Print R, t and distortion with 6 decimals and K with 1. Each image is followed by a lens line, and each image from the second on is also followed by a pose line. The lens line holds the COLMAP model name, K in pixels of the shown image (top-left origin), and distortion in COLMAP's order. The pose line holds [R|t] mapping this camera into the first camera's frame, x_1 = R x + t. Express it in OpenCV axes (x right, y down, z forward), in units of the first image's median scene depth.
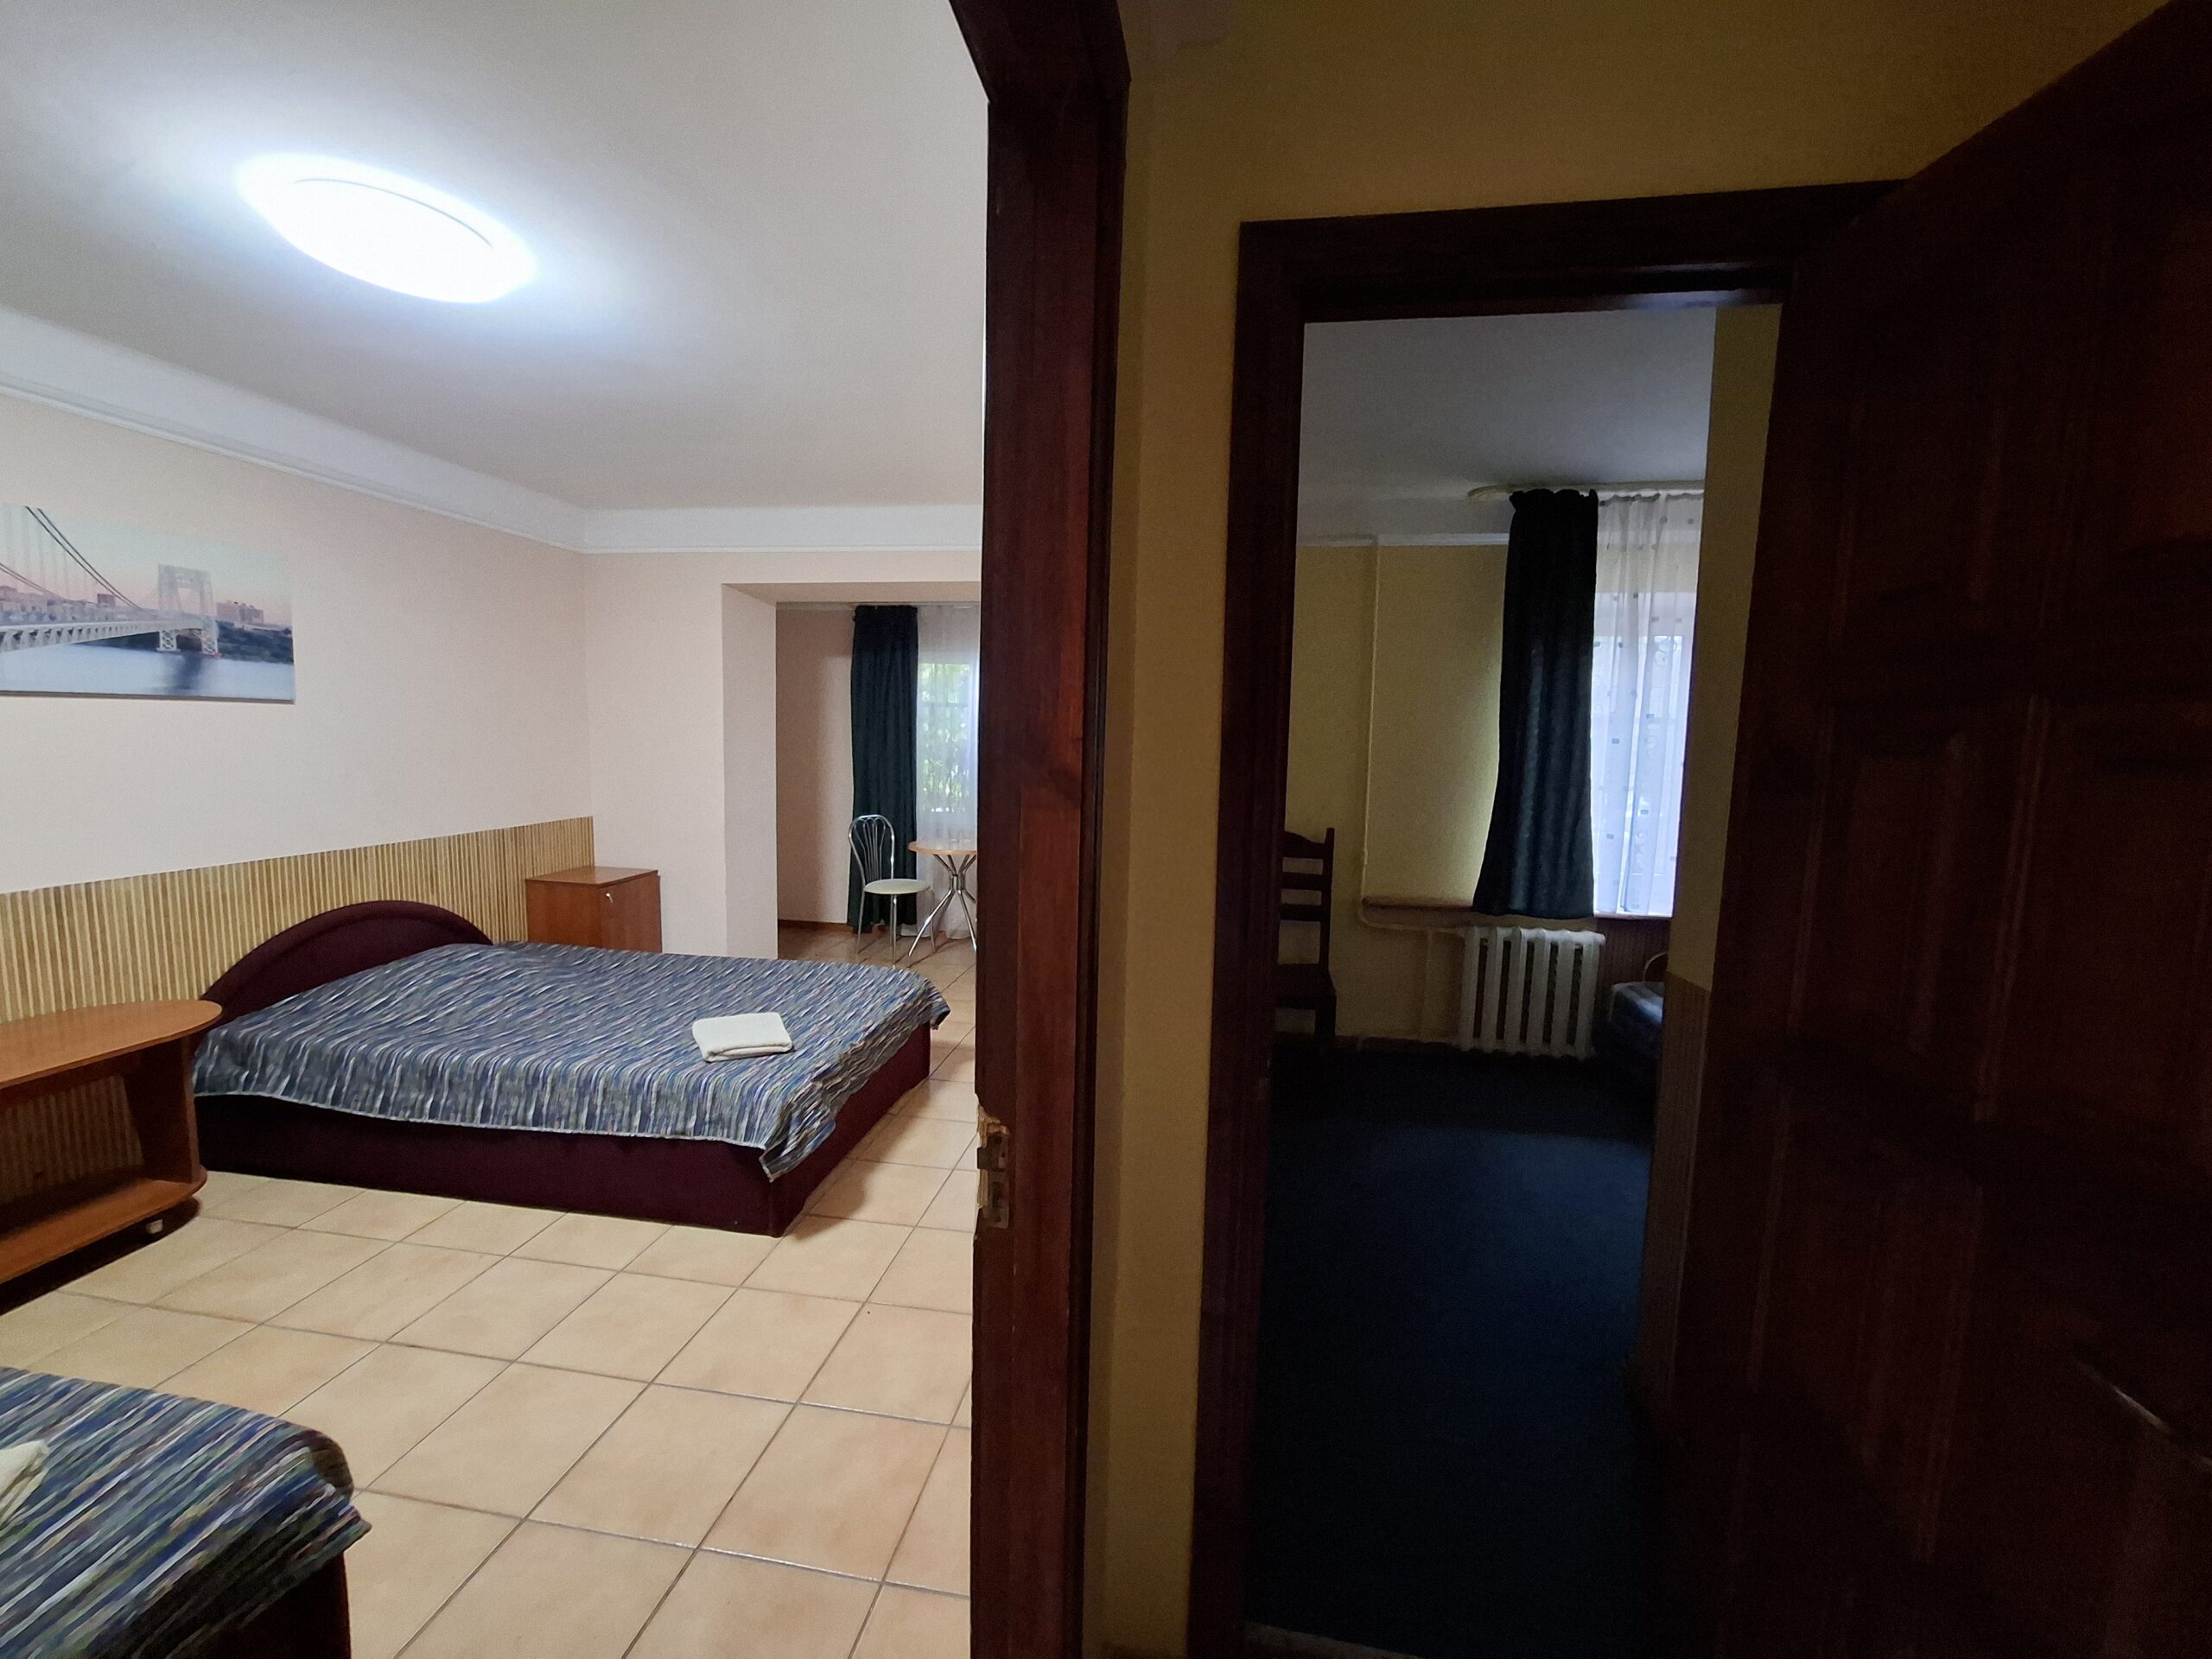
lens RADIAL K [[891.9, 0, 1104.7], [0, 891.9, 830.8], [0, 0, 1]] dist [0.001559, 0.000250]
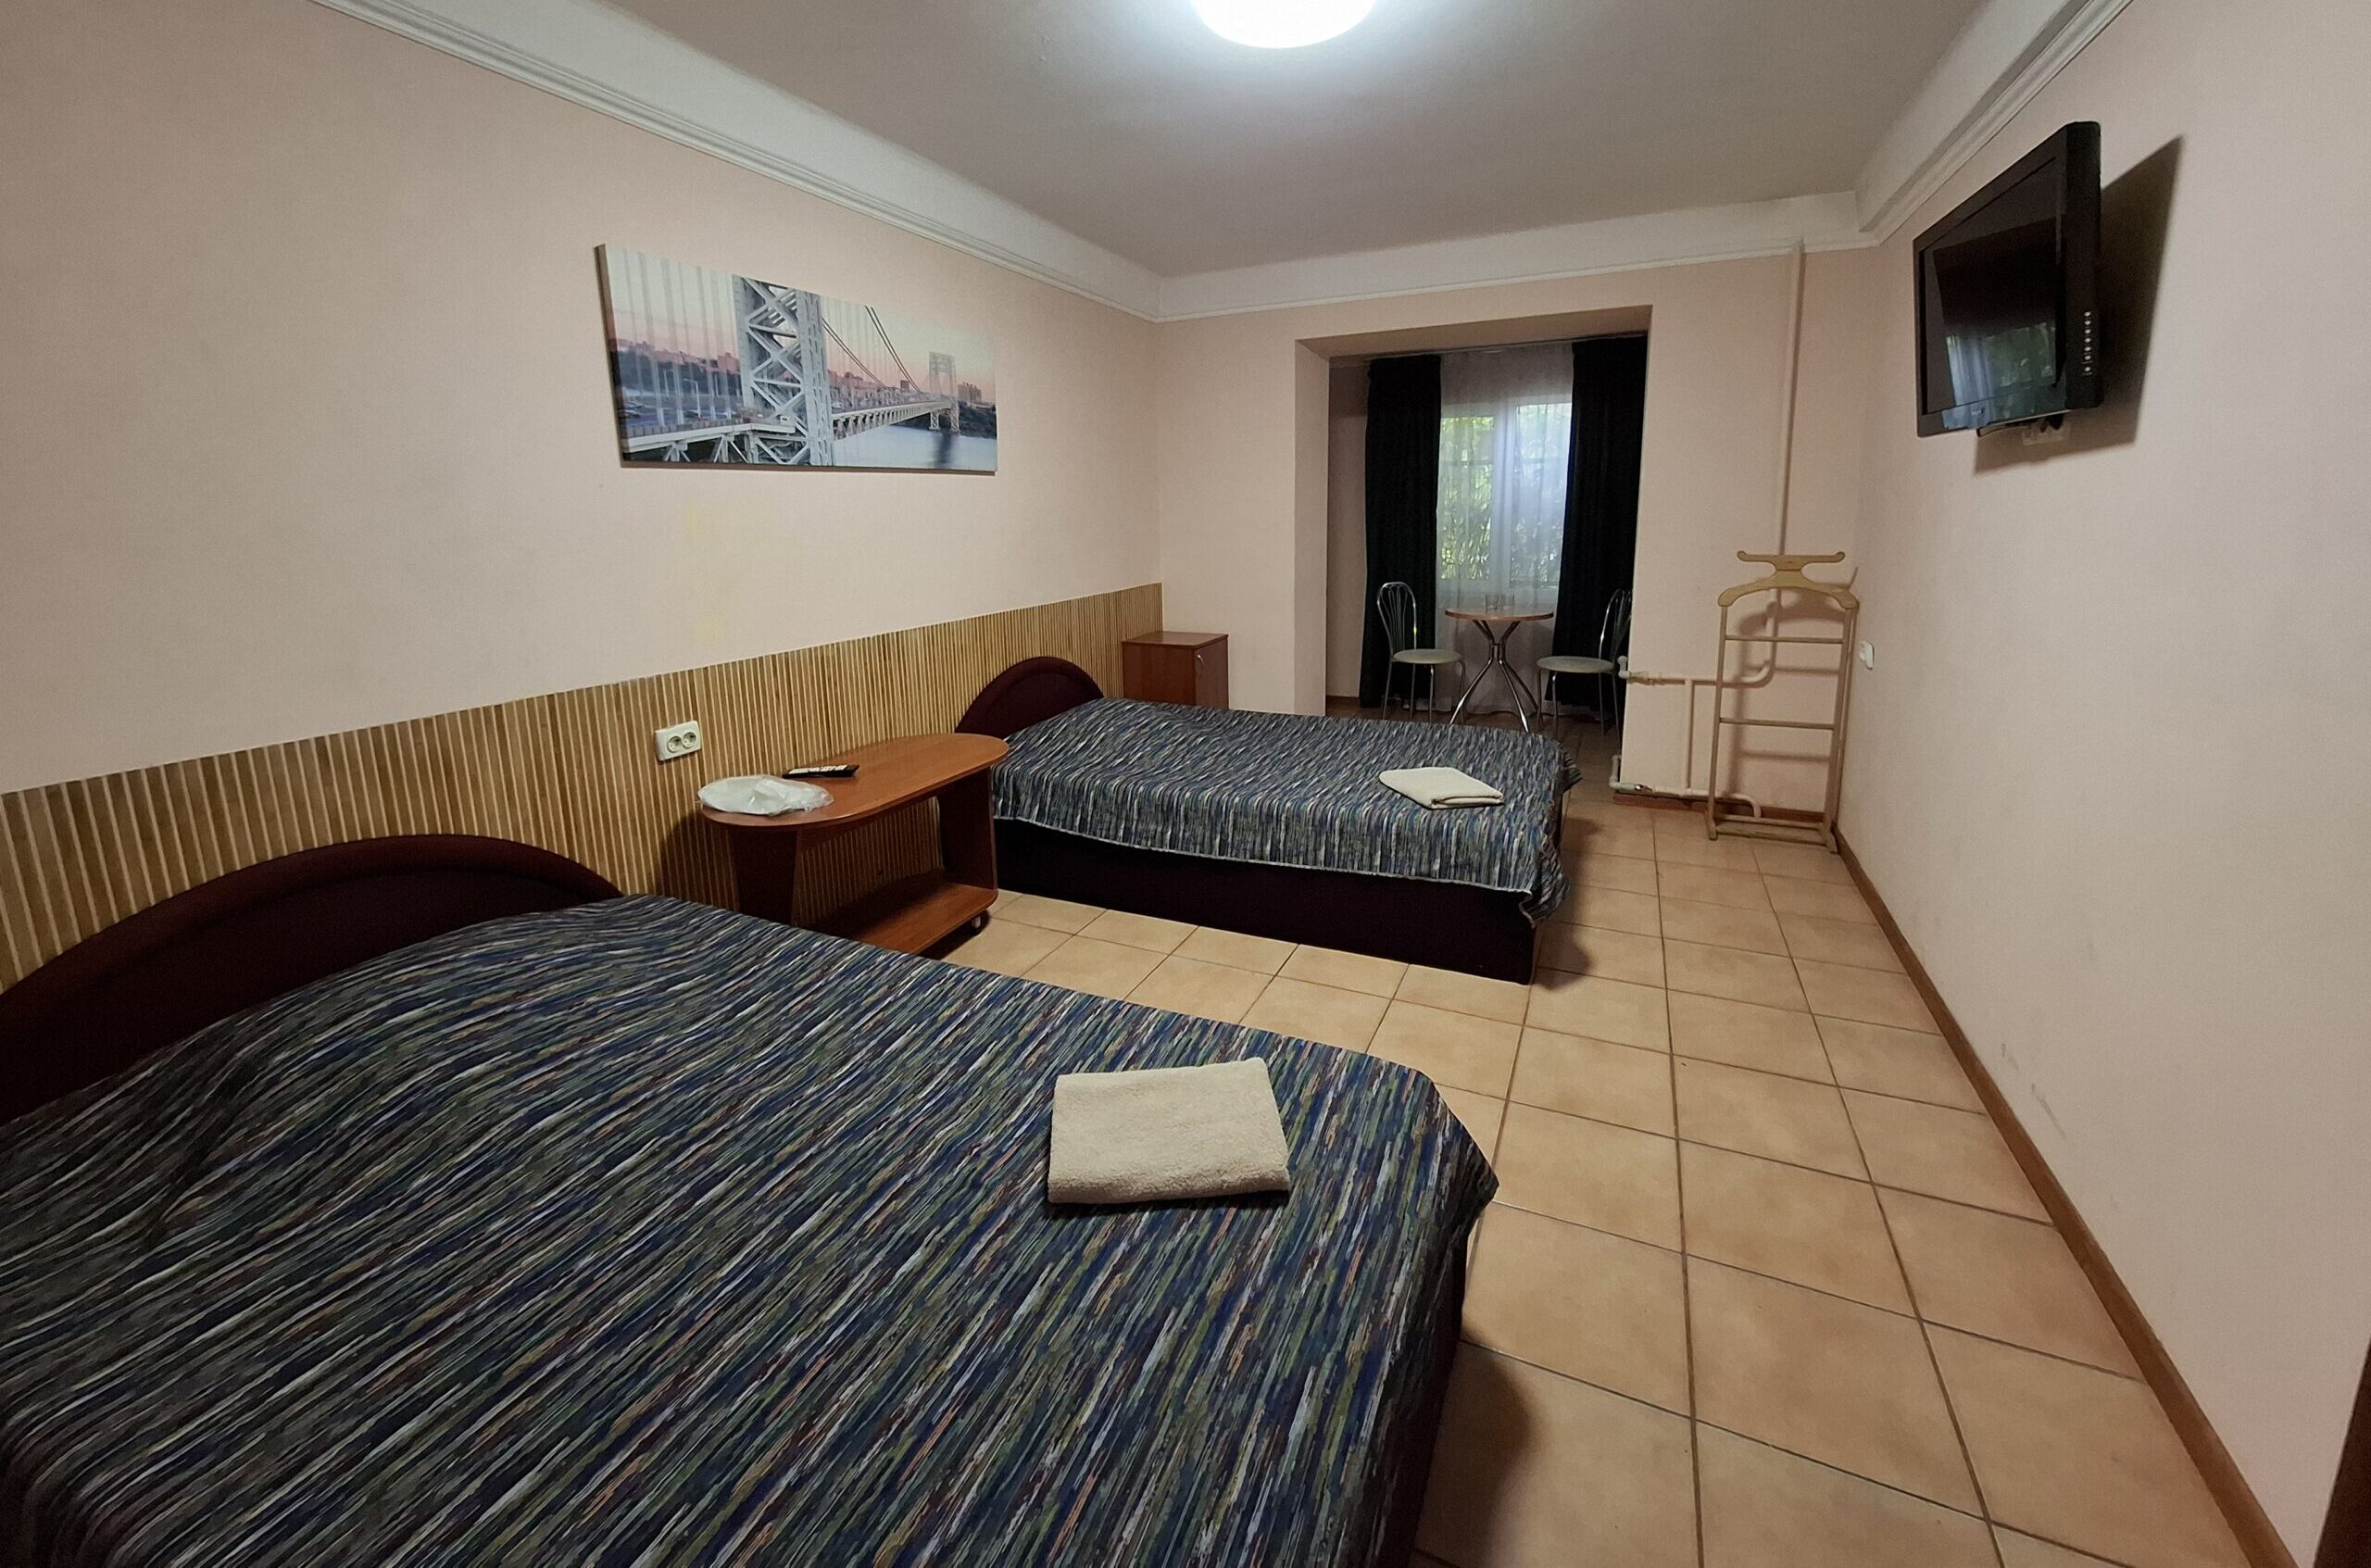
lens RADIAL K [[955.3, 0, 1169.4], [0, 955.3, 677.3], [0, 0, 1]] dist [-0.004239, -0.000020]
pose [[0.961713, 0.008230, -0.273933, -0.435018], [0.008652, 0.998139, 0.060363, 0.043386], [0.273920, -0.060422, 0.959852, -0.103351]]
